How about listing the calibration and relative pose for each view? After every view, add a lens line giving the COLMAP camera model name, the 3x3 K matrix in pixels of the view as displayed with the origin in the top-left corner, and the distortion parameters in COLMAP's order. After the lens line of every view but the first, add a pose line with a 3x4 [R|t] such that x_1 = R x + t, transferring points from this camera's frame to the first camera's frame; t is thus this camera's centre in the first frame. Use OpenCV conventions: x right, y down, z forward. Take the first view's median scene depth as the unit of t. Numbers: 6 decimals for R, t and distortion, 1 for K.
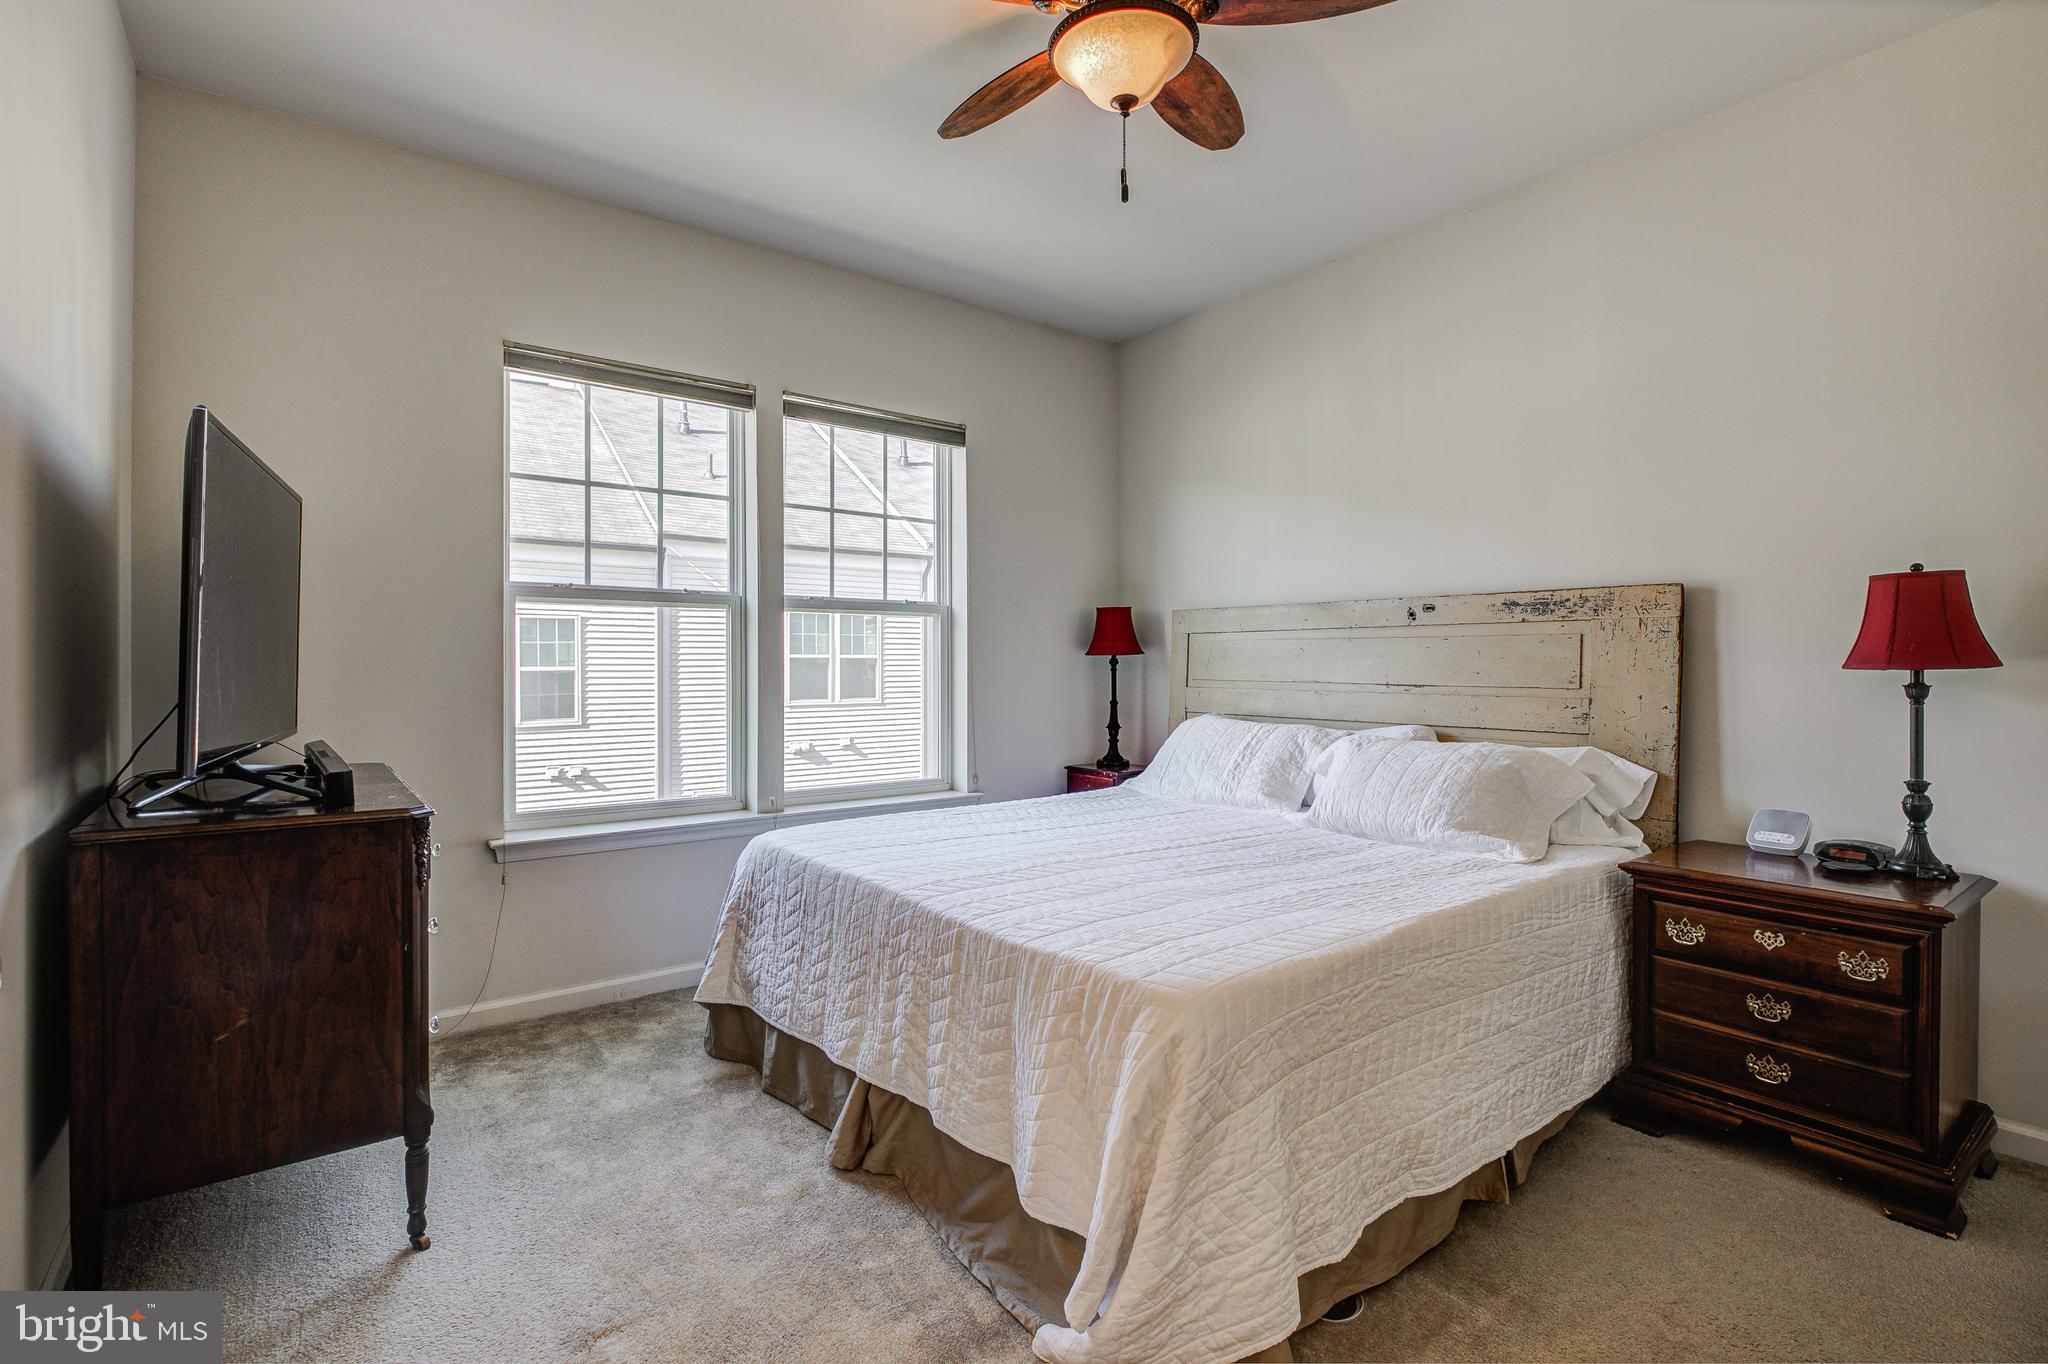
lens RADIAL K [[941.6, 0, 1037.6], [0, 941.6, 683.5], [0, 0, 1]] dist [-0.002216, -0.000697]
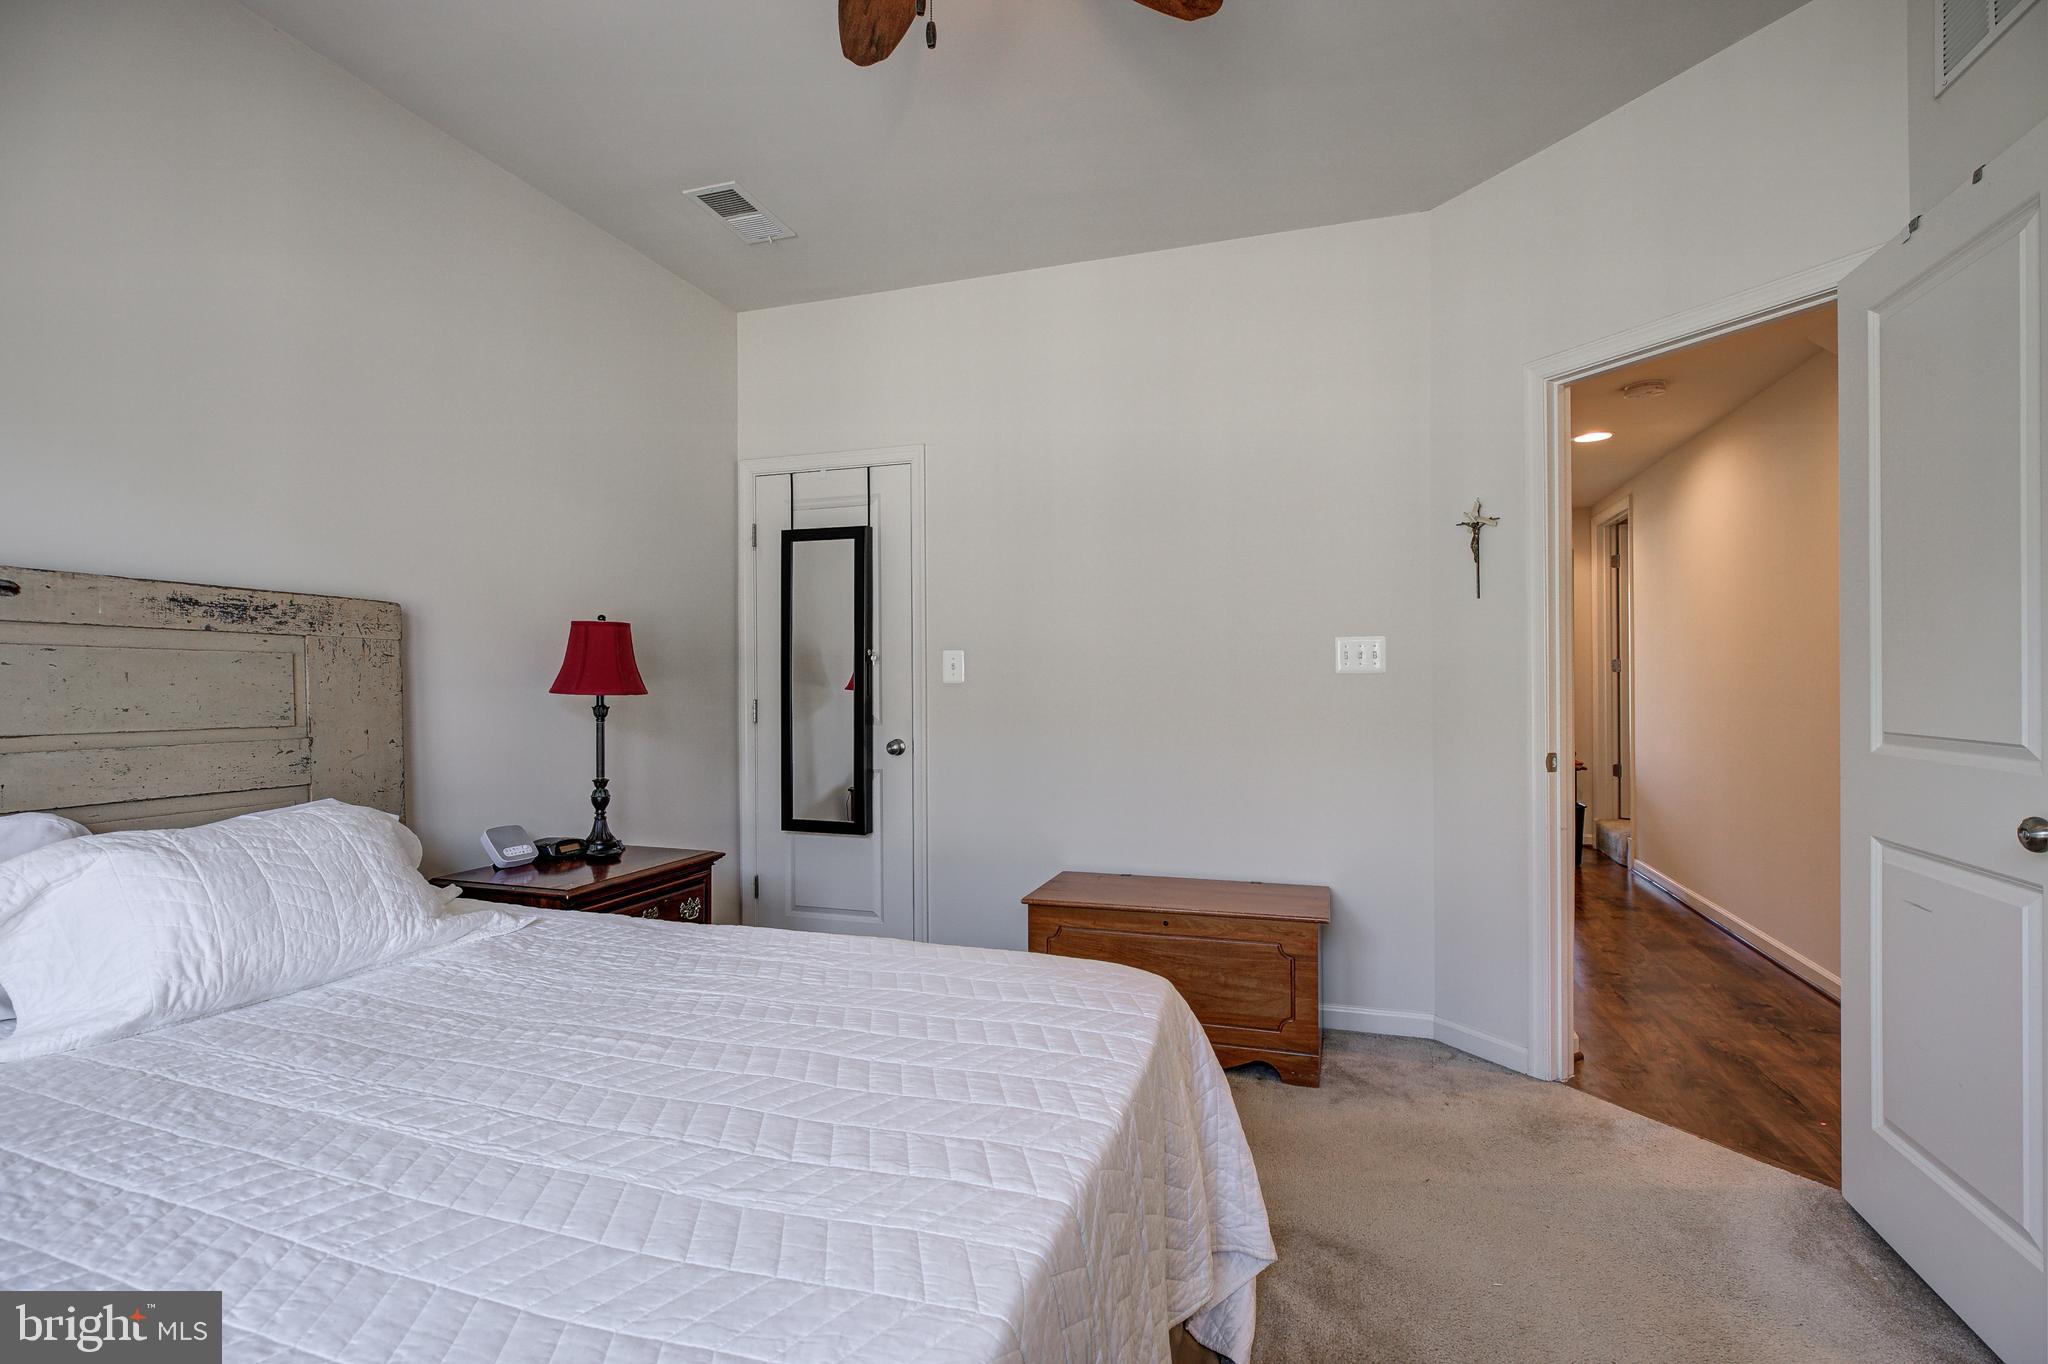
lens RADIAL K [[941.6, 0, 1037.6], [0, 941.6, 683.5], [0, 0, 1]] dist [-0.002216, -0.000697]
pose [[-0.553474, -0.008946, 0.832818, -0.391805], [0.007761, 0.999843, 0.015898, -0.036726], [-0.832830, 0.015263, -0.553318, 0.945759]]
